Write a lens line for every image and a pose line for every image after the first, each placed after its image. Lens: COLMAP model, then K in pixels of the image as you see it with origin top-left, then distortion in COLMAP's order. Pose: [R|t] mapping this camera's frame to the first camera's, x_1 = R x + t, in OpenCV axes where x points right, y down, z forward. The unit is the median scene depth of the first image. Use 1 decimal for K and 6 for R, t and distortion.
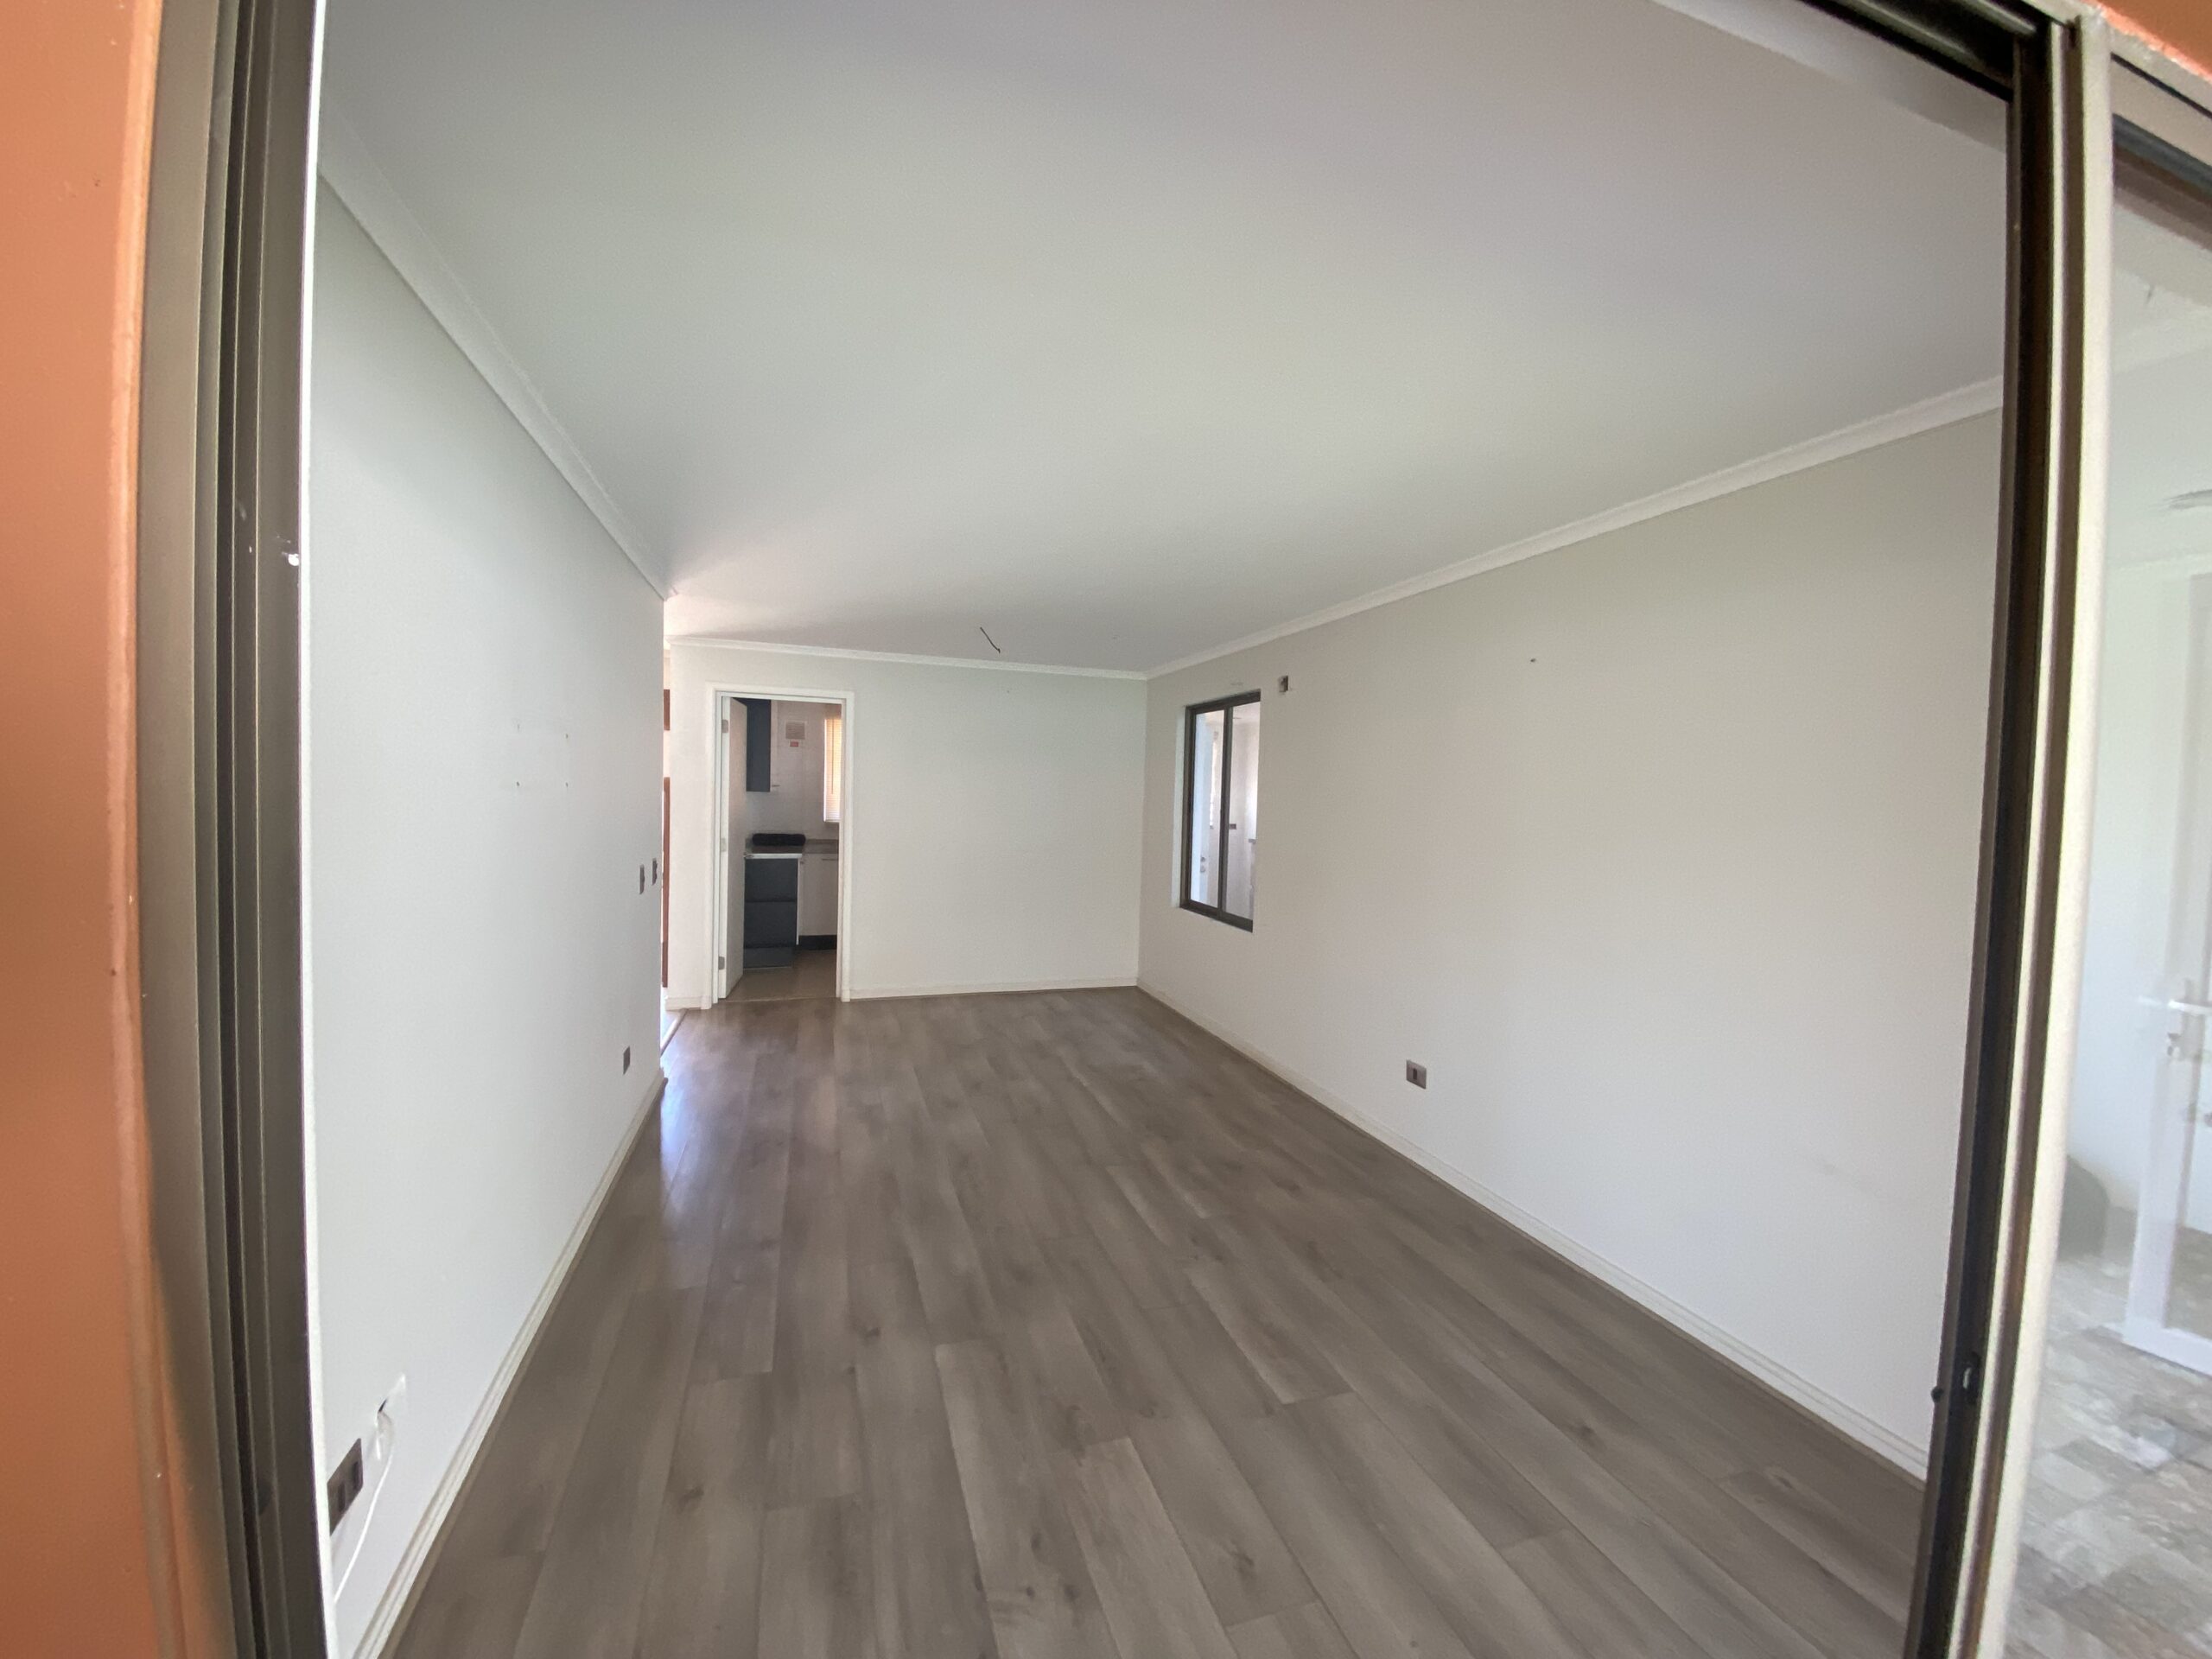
lens RADIAL K [[910.6, 0, 1101.7], [0, 910.6, 822.7], [0, 0, 1]] dist [0.001484, 0.000064]
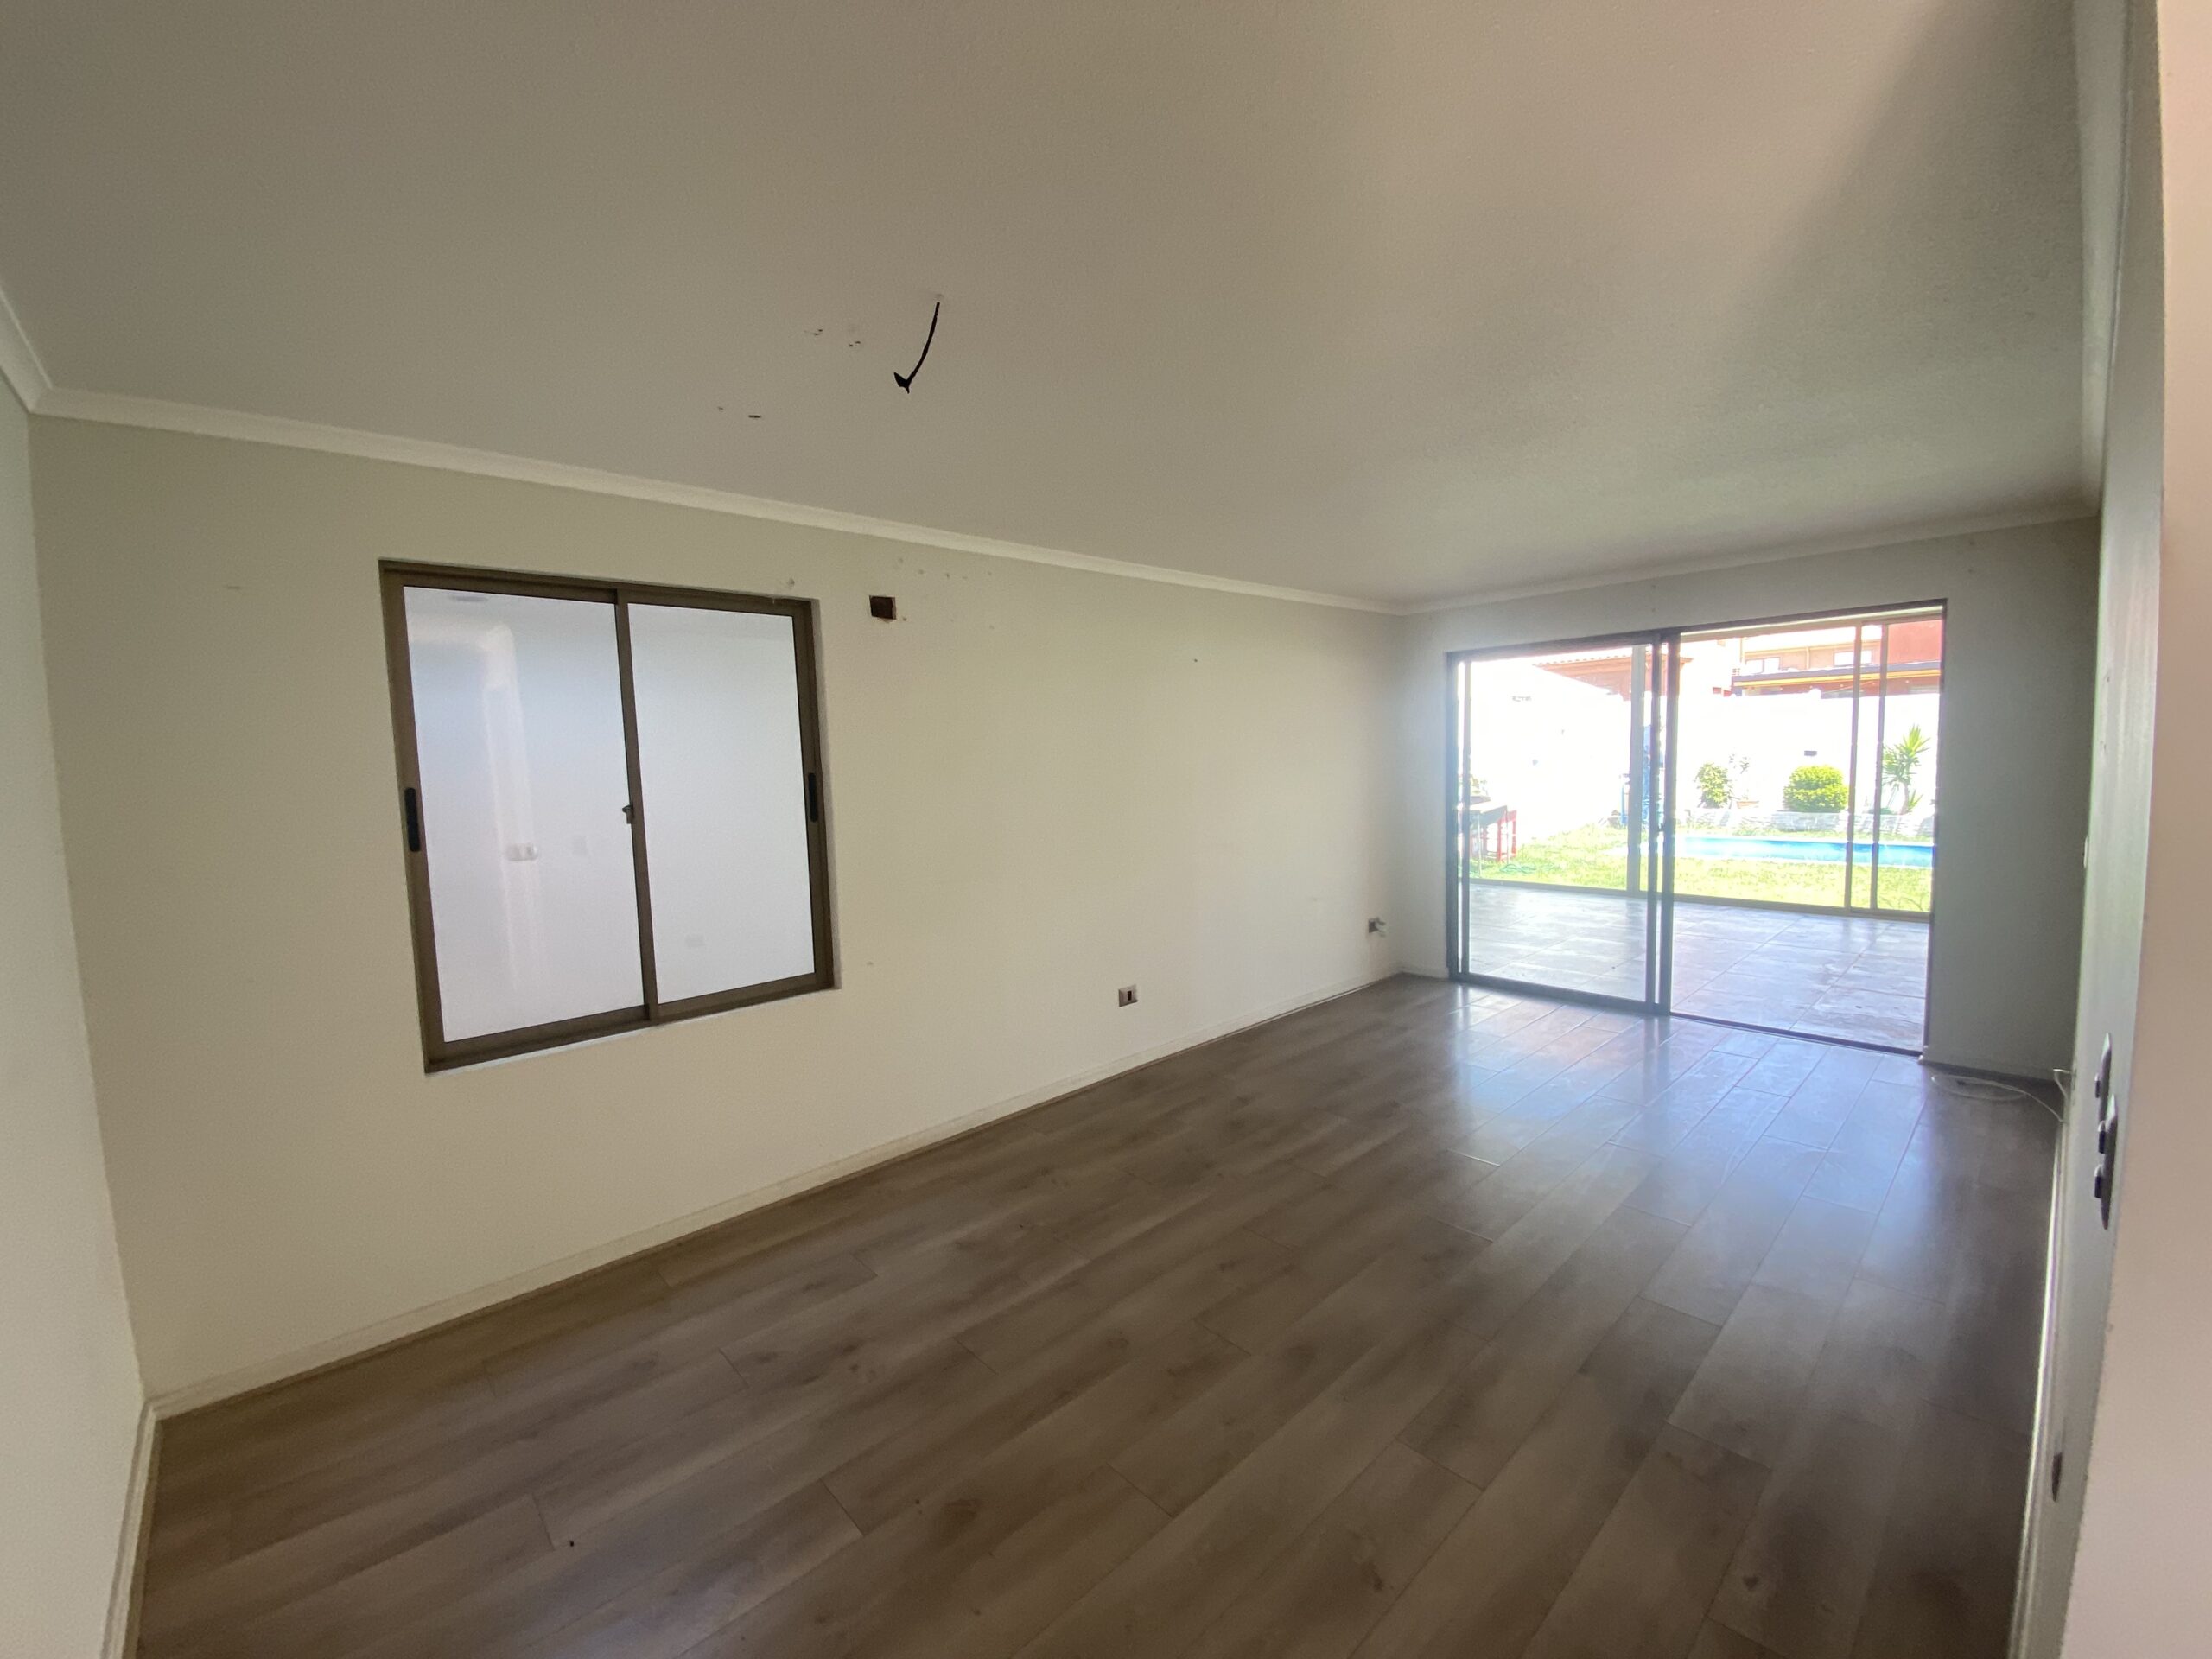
lens RADIAL K [[910.6, 0, 1101.7], [0, 910.6, 822.7], [0, 0, 1]] dist [0.001484, 0.000064]
pose [[-0.428591, -0.093739, 0.898623, -0.582019], [0.053873, 0.990182, 0.128984, -0.081177], [-0.901891, 0.103693, -0.419333, 1.324577]]
